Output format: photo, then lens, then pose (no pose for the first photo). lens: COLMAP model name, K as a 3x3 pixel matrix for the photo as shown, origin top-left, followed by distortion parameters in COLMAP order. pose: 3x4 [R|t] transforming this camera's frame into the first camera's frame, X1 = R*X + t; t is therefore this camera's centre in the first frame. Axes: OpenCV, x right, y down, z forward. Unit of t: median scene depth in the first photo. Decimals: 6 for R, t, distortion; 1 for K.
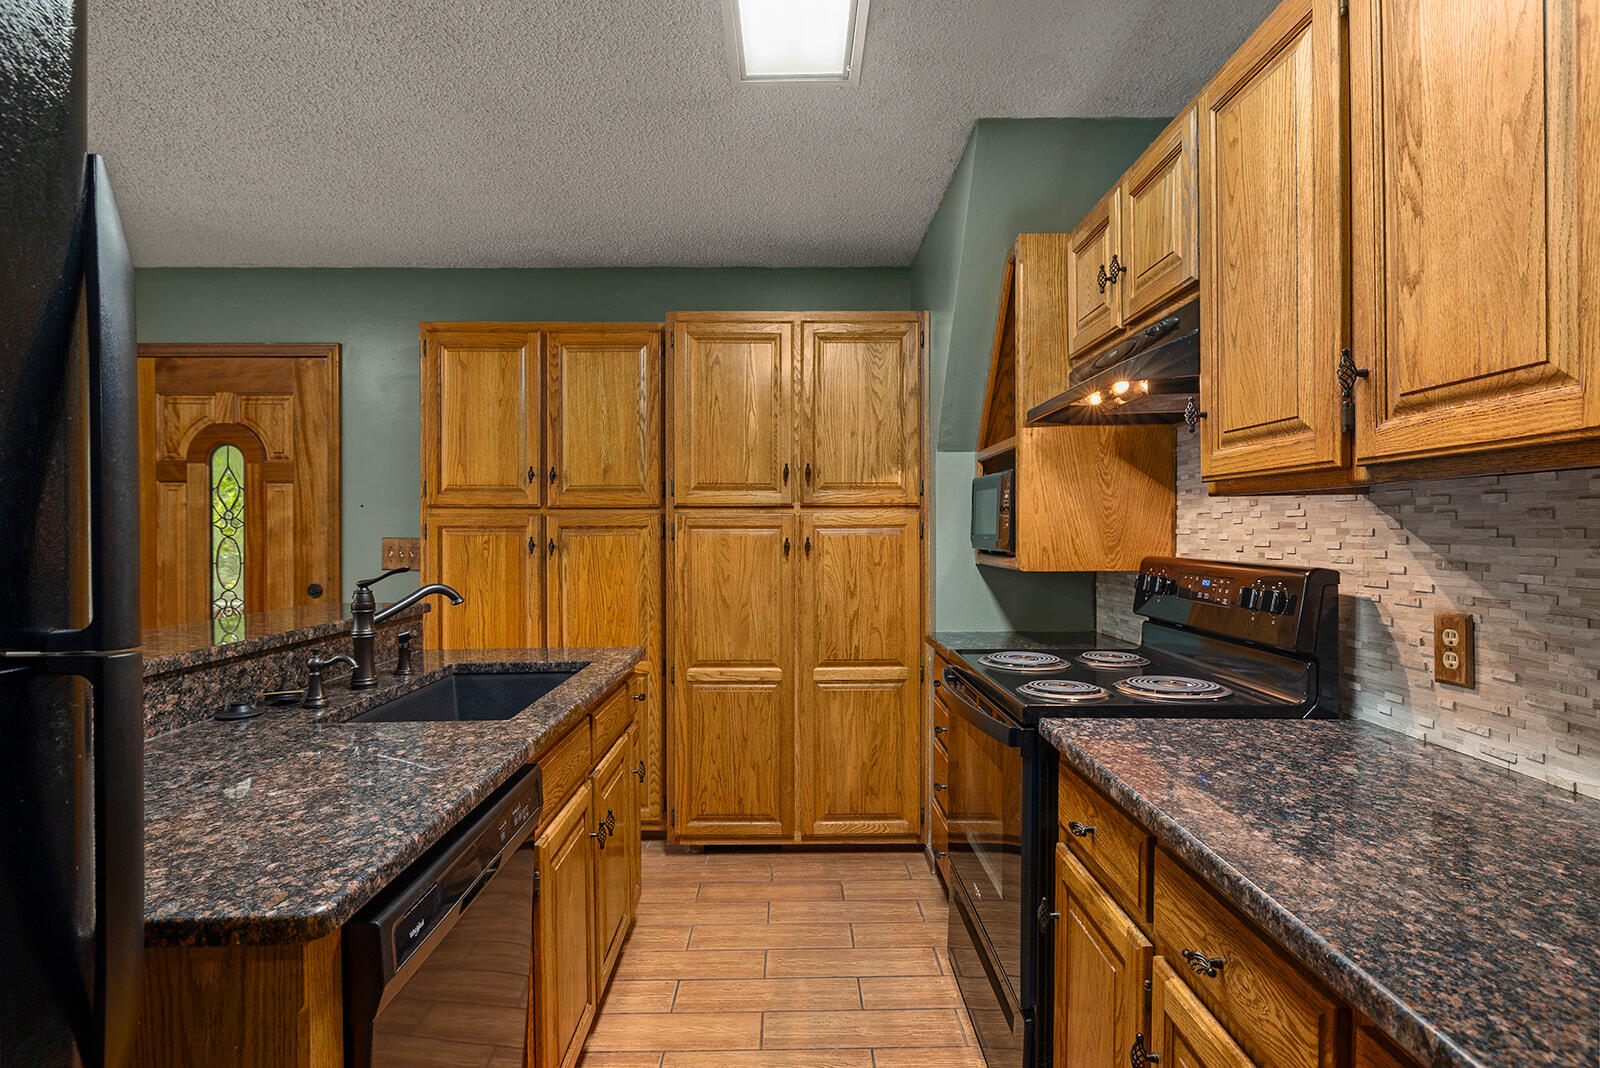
lens RADIAL K [[798.5, 0, 802.1], [0, 798.5, 532.2], [0, 0, 1]] dist [-0.007504, 0.001579]
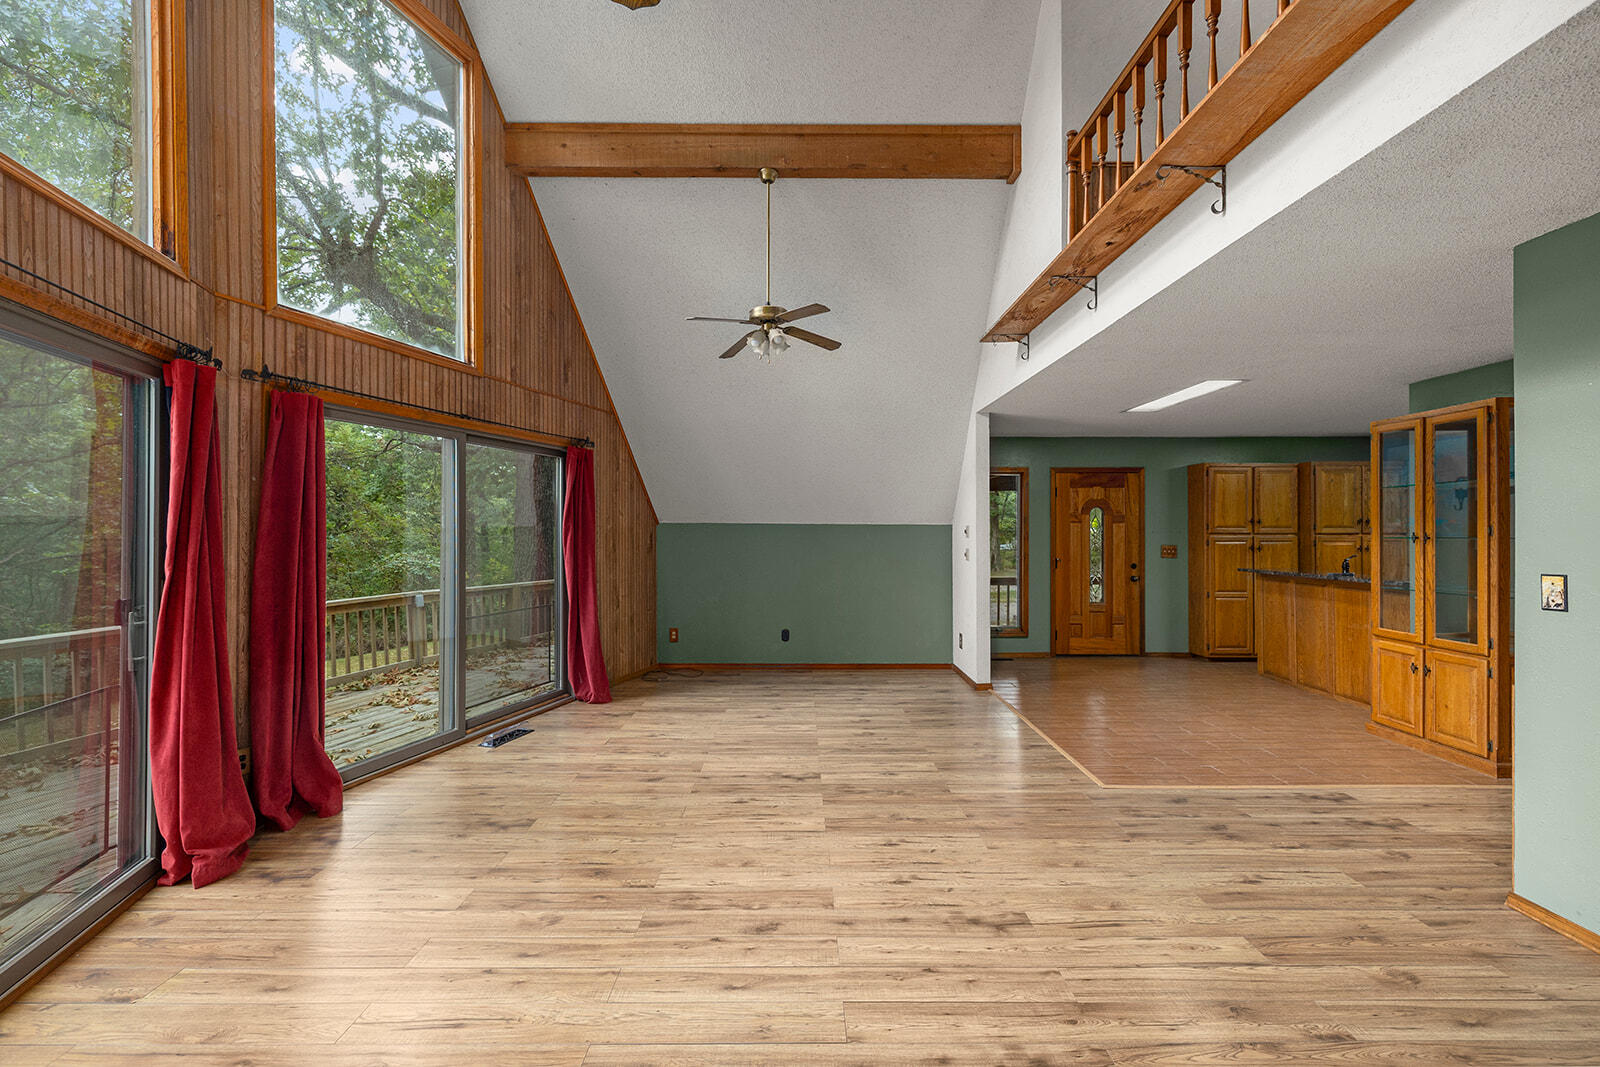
lens RADIAL K [[672.9, 0, 808.2], [0, 672.9, 531.7], [0, 0, 1]] dist [-0.001249, 0.000210]
pose [[0.999945, 0.000681, 0.010460, -1.815287], [-0.000641, 0.999992, -0.003846, -0.028416], [-0.010462, 0.003839, 0.999938, -1.203057]]
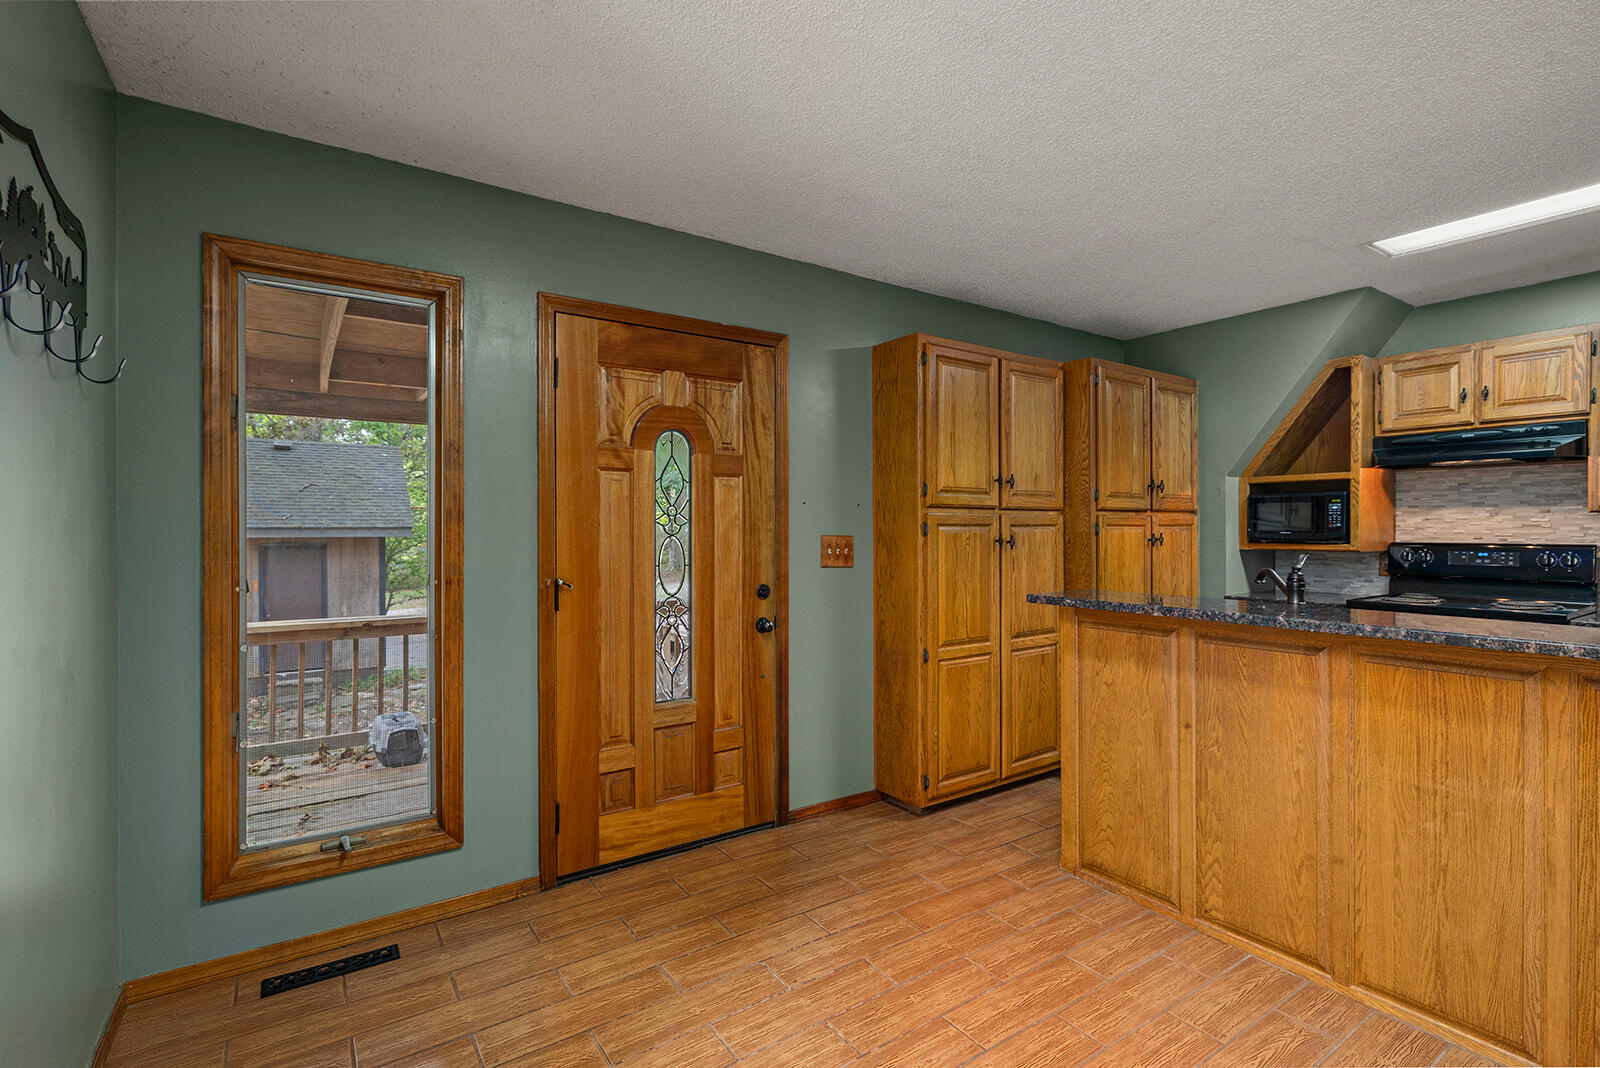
lens RADIAL K [[729.1, 0, 785.6], [0, 729.1, 531.2], [0, 0, 1]] dist [-0.008066, 0.000021]
pose [[0.834511, -0.001909, 0.550988, -1.173576], [0.001507, 0.999998, 0.001181, 0.000456], [-0.550989, -0.000156, 0.834513, 0.285272]]
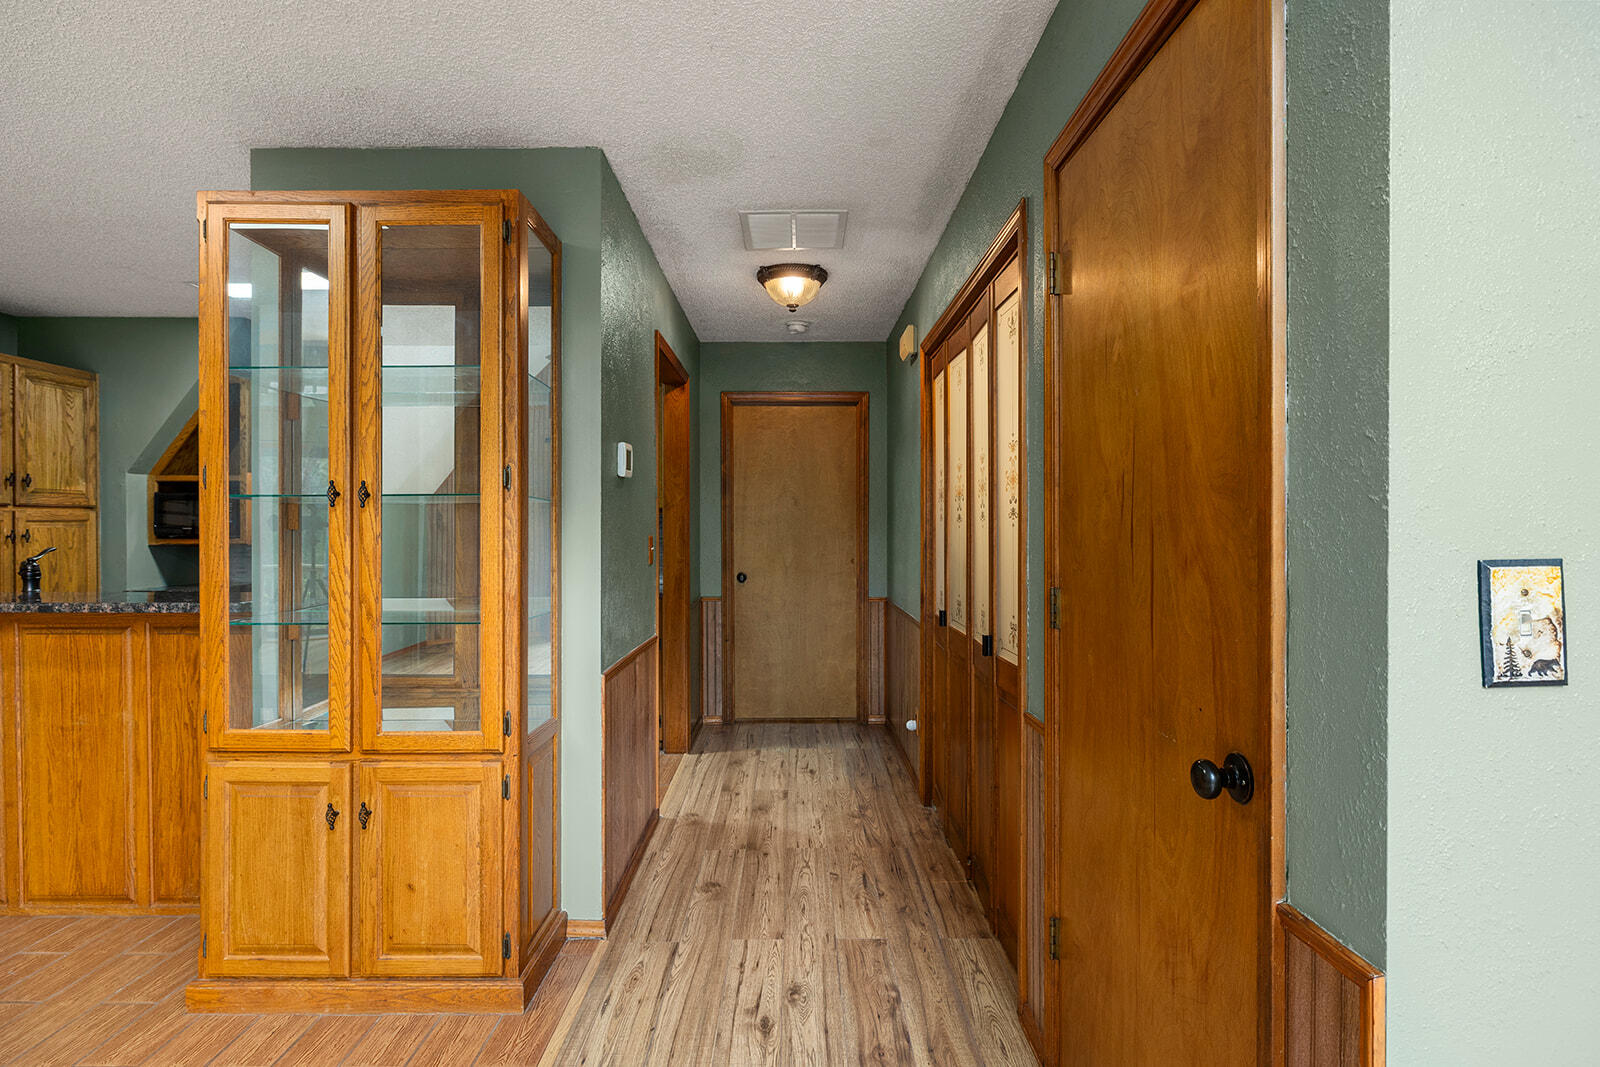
lens RADIAL K [[798.5, 0, 800.3], [0, 798.5, 530.8], [0, 0, 1]] dist [-0.007504, 0.001579]
pose [[-0.002764, -0.005876, 0.999979, -1.242264], [0.002753, 0.999979, 0.005884, 0.004205], [-0.999992, 0.002770, -0.002748, -0.263106]]
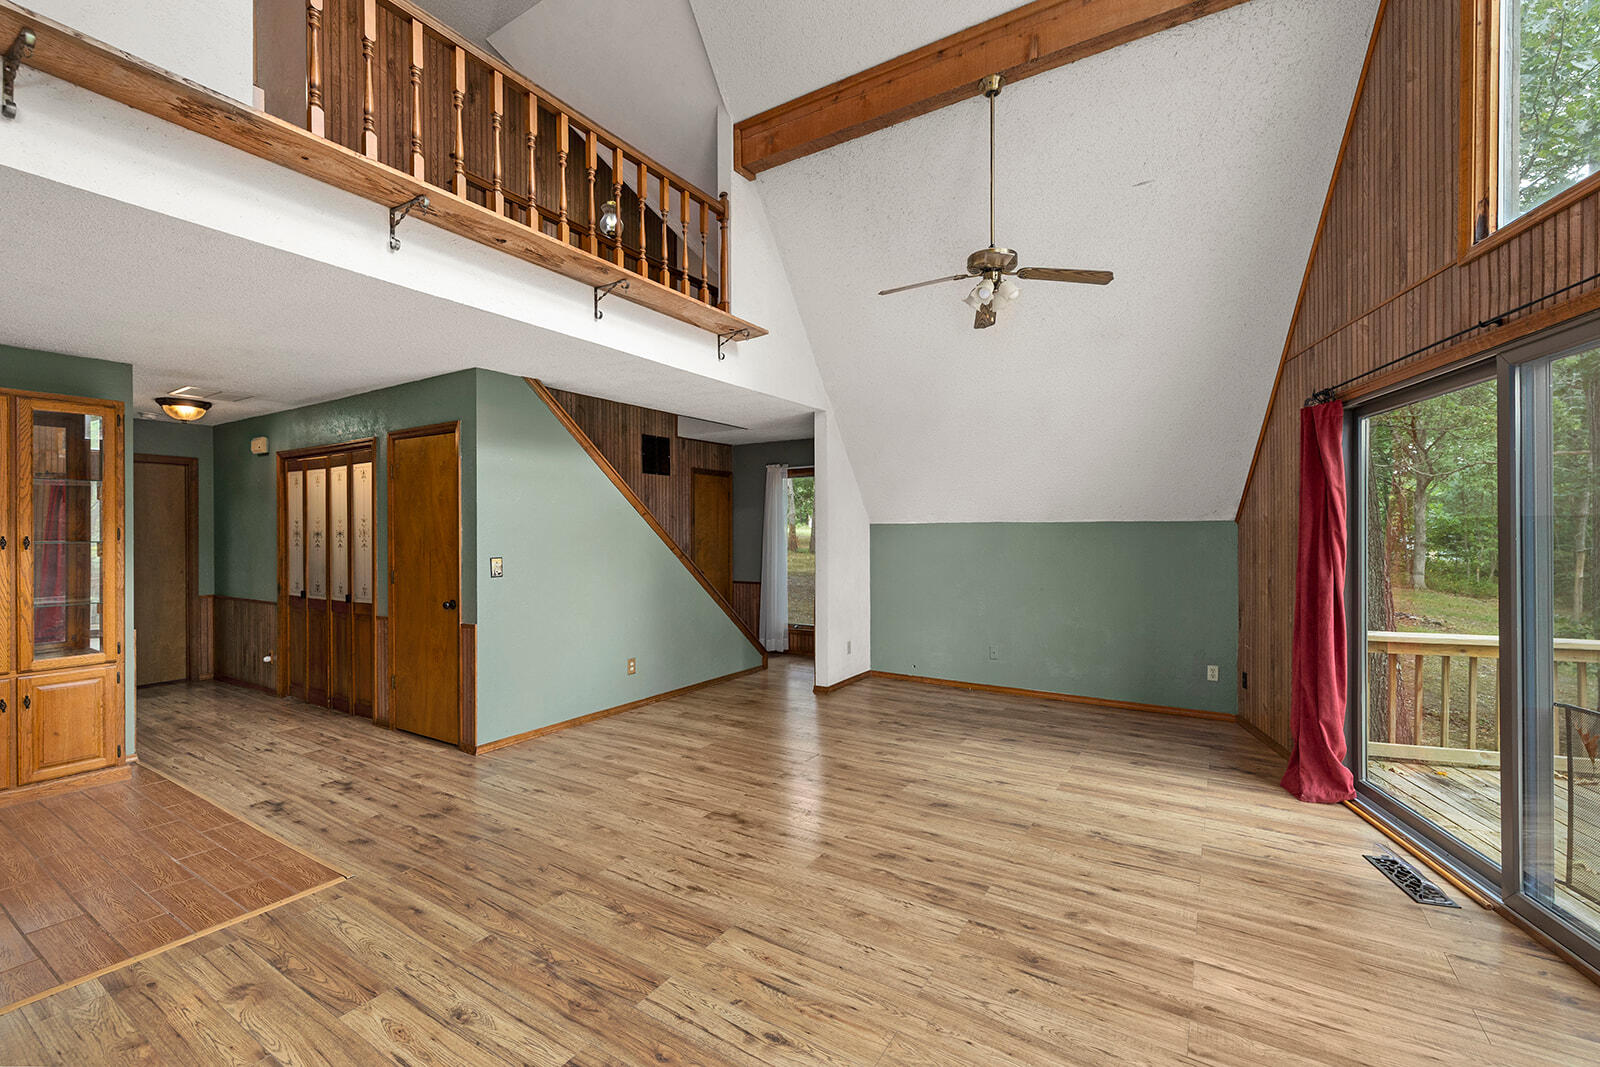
lens RADIAL K [[672.9, 0, 796.3], [0, 672.9, 535.4], [0, 0, 1]] dist [-0.001249, 0.000210]
pose [[-0.842166, 0.002104, 0.539215, -2.230030], [0.004330, 0.999987, 0.002861, -0.030702], [-0.539201, 0.004744, -0.842164, 0.324476]]
